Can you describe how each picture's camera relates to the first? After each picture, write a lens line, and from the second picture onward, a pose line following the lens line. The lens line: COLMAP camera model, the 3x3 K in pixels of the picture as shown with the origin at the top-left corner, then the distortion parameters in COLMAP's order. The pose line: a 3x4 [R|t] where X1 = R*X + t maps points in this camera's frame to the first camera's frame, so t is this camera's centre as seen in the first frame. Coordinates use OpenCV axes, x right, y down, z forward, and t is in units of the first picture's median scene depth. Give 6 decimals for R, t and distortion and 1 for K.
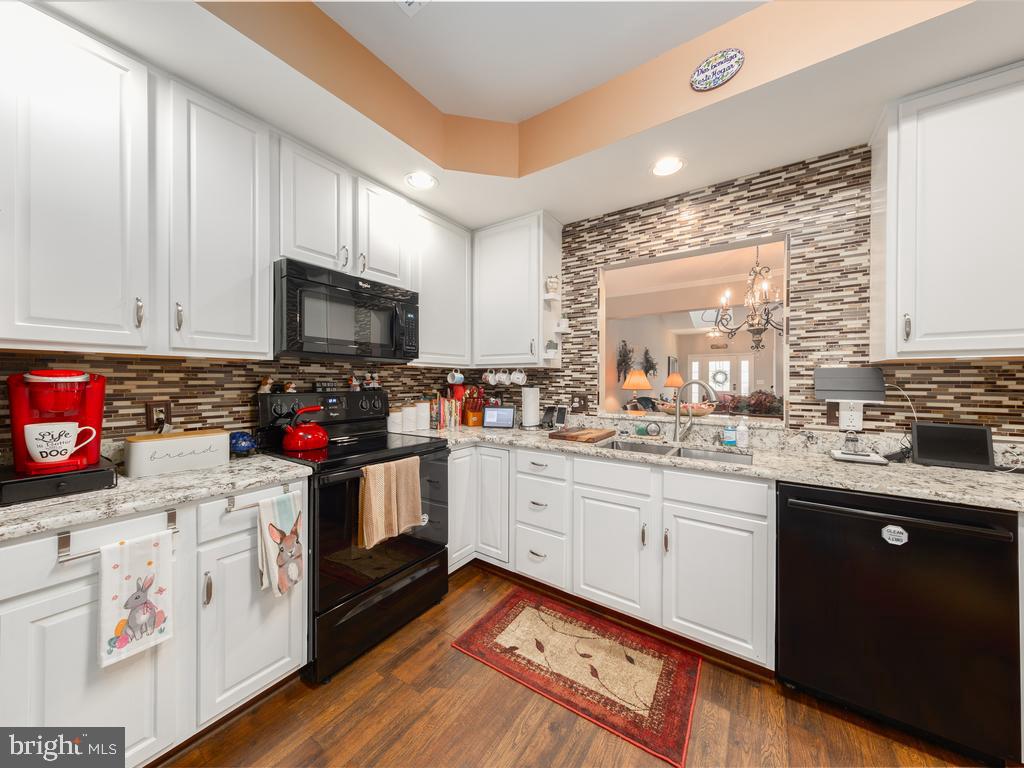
lens RADIAL K [[359.4, 0, 507.6], [0, 359.4, 378.6], [0, 0, 1]] dist [0.003521, 0.000029]
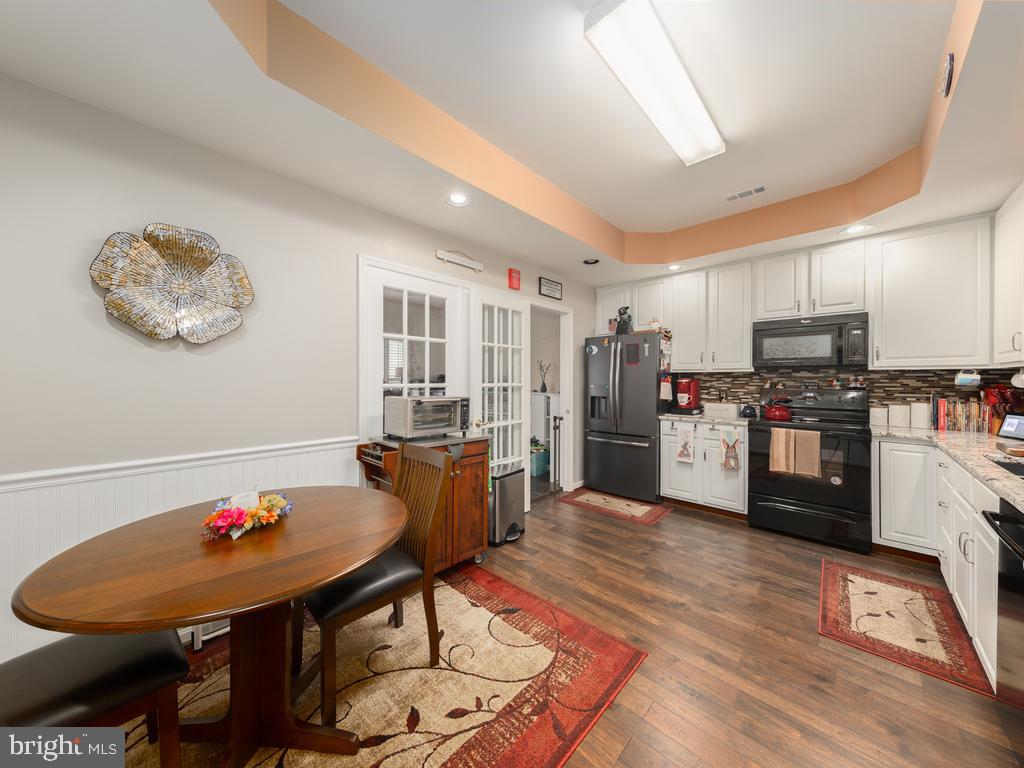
lens RADIAL K [[357.6, 0, 511.0], [0, 357.6, 393.0], [0, 0, 1]] dist [0.000161, -0.000004]
pose [[-0.156406, 0.033438, -0.987127, 1.460869], [0.001810, 0.999435, 0.033568, 0.000497], [0.987691, 0.003463, -0.156378, -0.045784]]
